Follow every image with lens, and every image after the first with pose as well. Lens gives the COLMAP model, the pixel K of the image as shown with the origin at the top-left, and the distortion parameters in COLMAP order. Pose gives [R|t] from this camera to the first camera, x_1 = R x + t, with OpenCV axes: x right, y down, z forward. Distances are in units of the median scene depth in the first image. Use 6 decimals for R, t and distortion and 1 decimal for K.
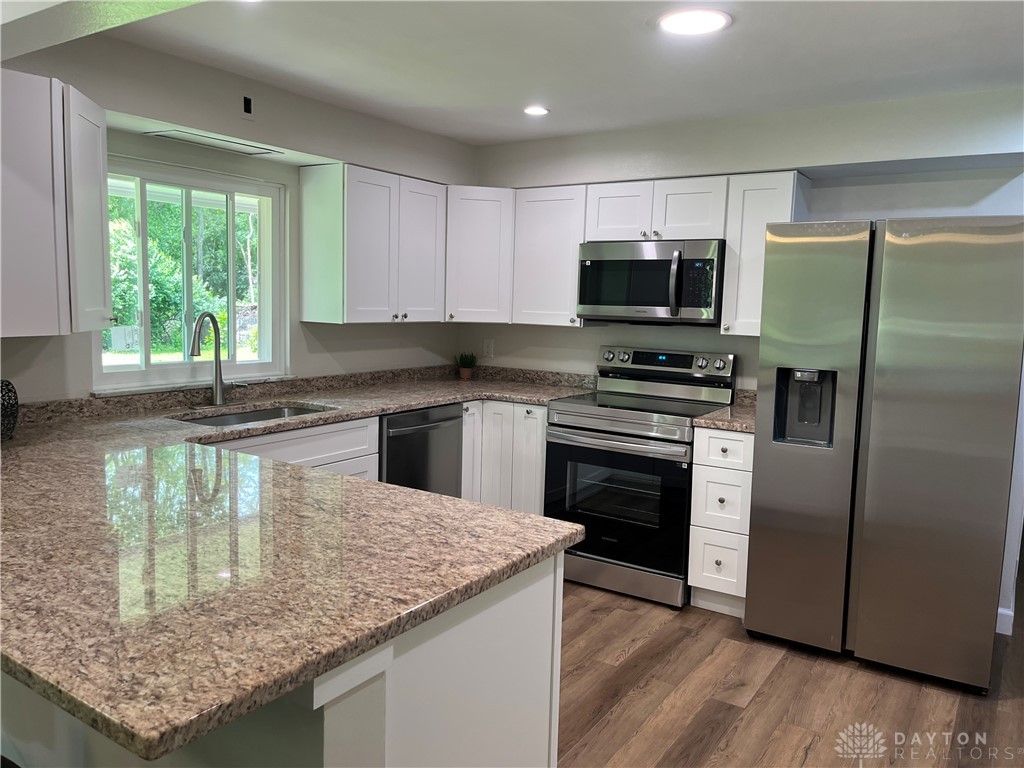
lens RADIAL K [[774.2, 0, 510.4], [0, 774.2, 384.4], [0, 0, 1]] dist [0.009993, -0.006877]
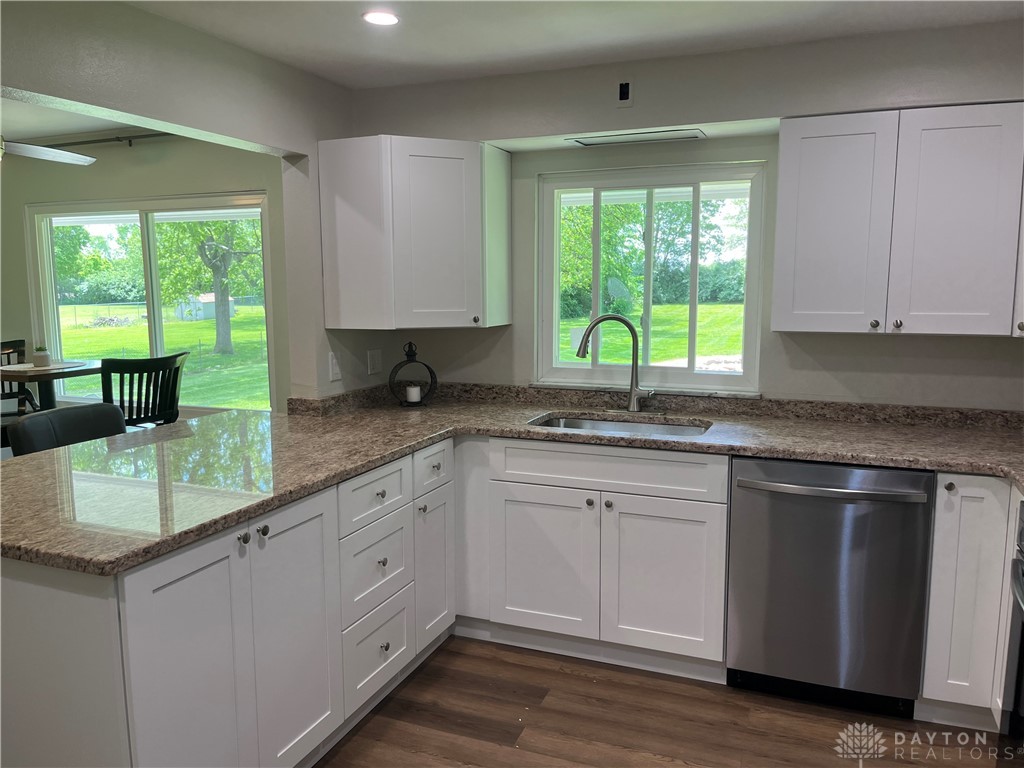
lens RADIAL K [[774.2, 0, 511.0], [0, 774.2, 382.8], [0, 0, 1]] dist [0.009993, -0.006877]
pose [[0.191886, 0.094356, -0.976871, 0.527423], [-0.102421, 0.991858, 0.075685, -0.065725], [0.976058, 0.085529, 0.199987, 0.657019]]
